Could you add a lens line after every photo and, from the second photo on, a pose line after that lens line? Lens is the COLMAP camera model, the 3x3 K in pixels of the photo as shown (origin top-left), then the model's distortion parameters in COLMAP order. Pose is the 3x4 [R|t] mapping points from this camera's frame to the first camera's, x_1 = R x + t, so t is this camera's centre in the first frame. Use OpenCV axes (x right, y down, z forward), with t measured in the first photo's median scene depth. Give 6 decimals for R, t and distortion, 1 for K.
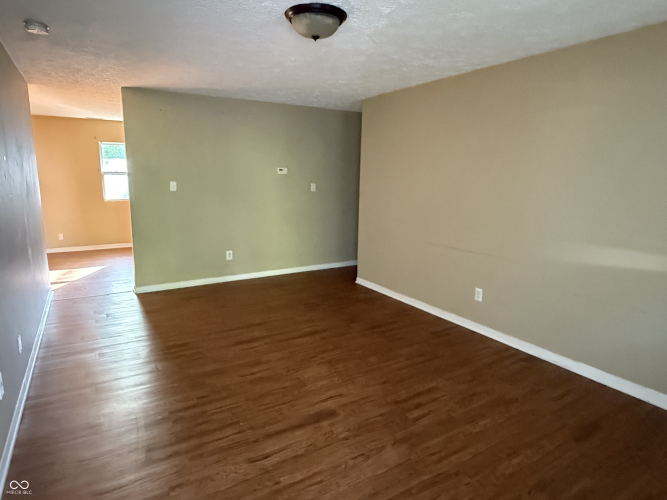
lens RADIAL K [[407.0, 0, 333.5], [0, 407.0, 250.0], [0, 0, 1]] dist [0.000411, -0.000161]
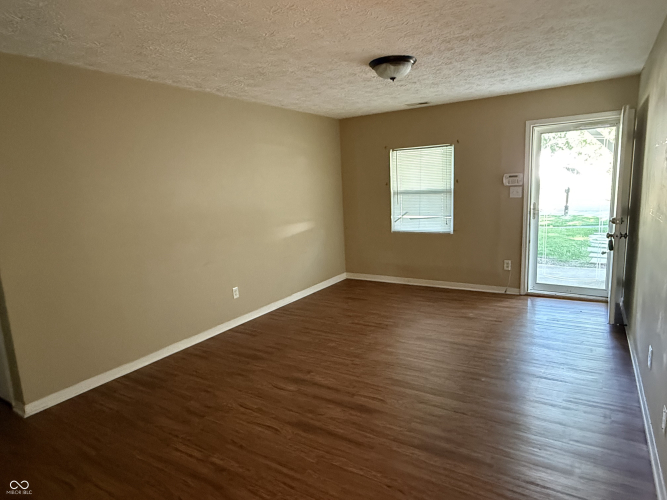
lens RADIAL K [[407.0, 0, 333.5], [0, 407.0, 250.0], [0, 0, 1]] dist [0.000411, -0.000161]
pose [[-0.437853, -0.143897, 0.887456, -0.837874], [0.202604, 0.945924, 0.253338, -0.260301], [-0.875920, 0.290727, -0.385021, 1.281124]]
